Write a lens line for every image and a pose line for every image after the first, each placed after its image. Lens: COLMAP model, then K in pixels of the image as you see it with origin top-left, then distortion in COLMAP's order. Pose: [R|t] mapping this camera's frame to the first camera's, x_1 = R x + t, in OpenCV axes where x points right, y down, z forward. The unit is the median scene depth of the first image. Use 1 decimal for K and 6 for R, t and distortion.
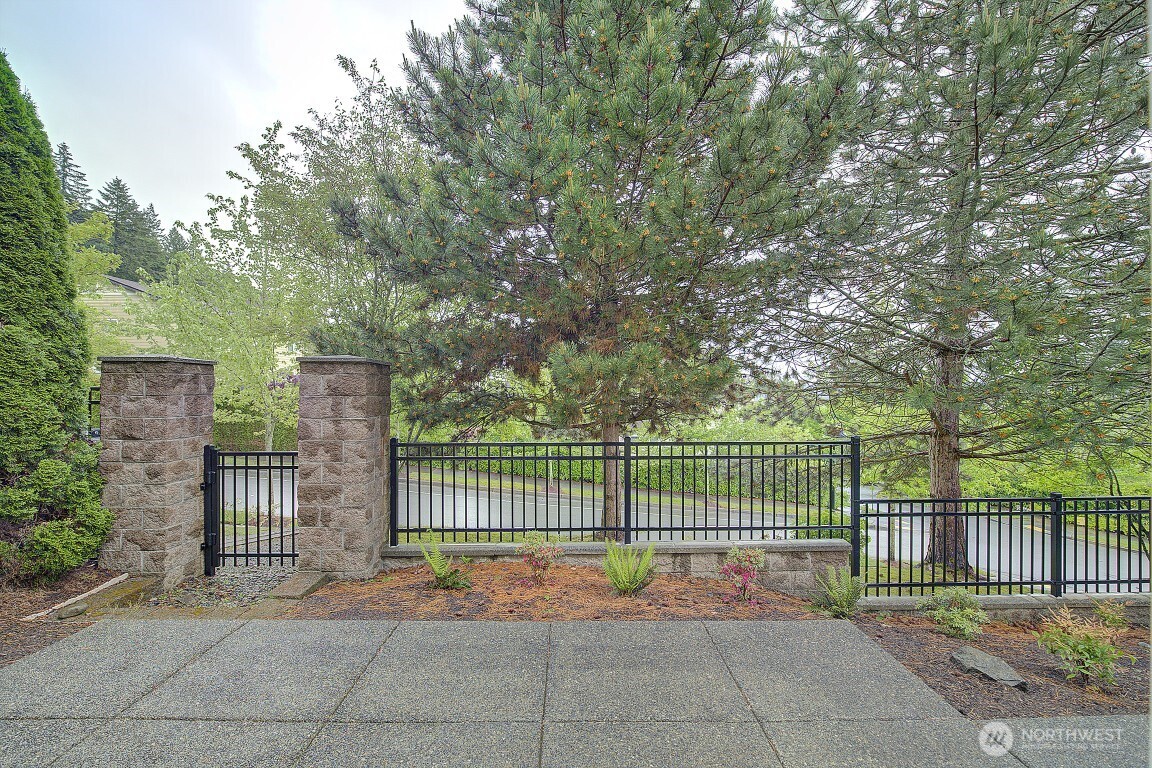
lens RADIAL K [[493.3, 0, 574.9], [0, 493.3, 386.0], [0, 0, 1]] dist [-0.011204, 0.001017]
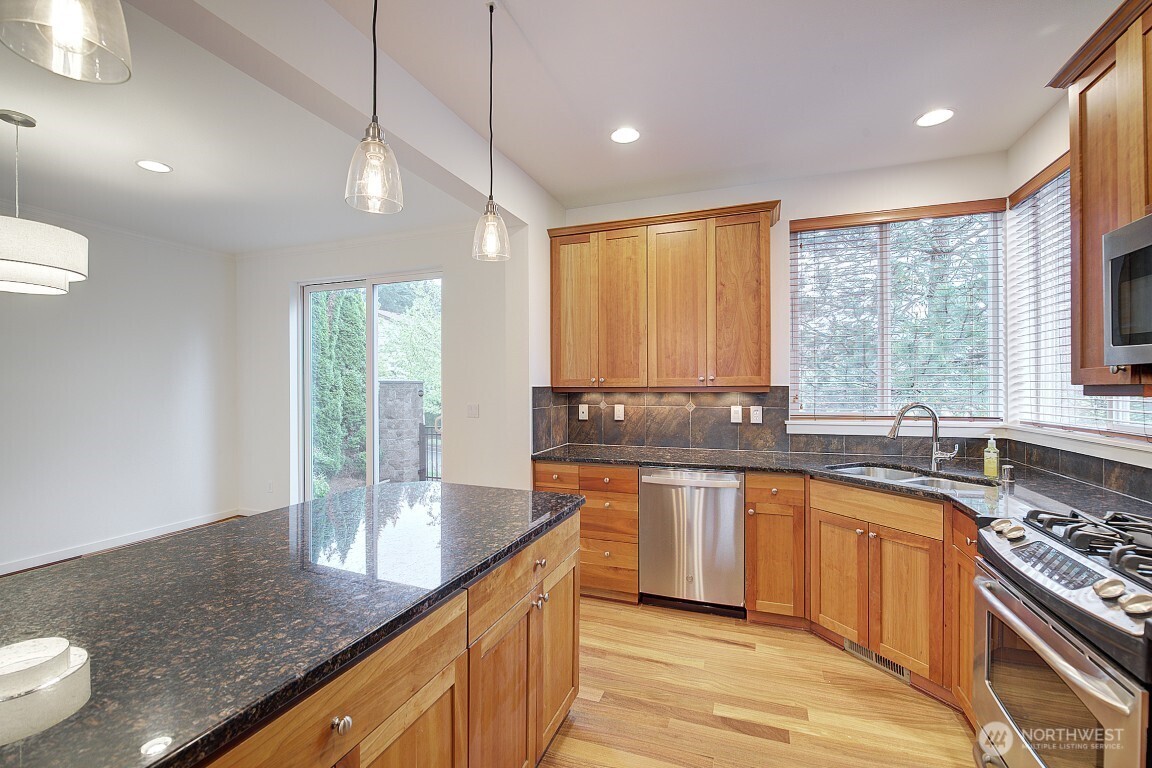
lens RADIAL K [[493.3, 0, 572.9], [0, 493.3, 391.0], [0, 0, 1]] dist [-0.011204, 0.001017]
pose [[0.936043, -0.000073, -0.351885, 0.593089], [0.003593, 0.999950, 0.009348, -0.029575], [0.351867, -0.010014, 0.935997, -0.728858]]
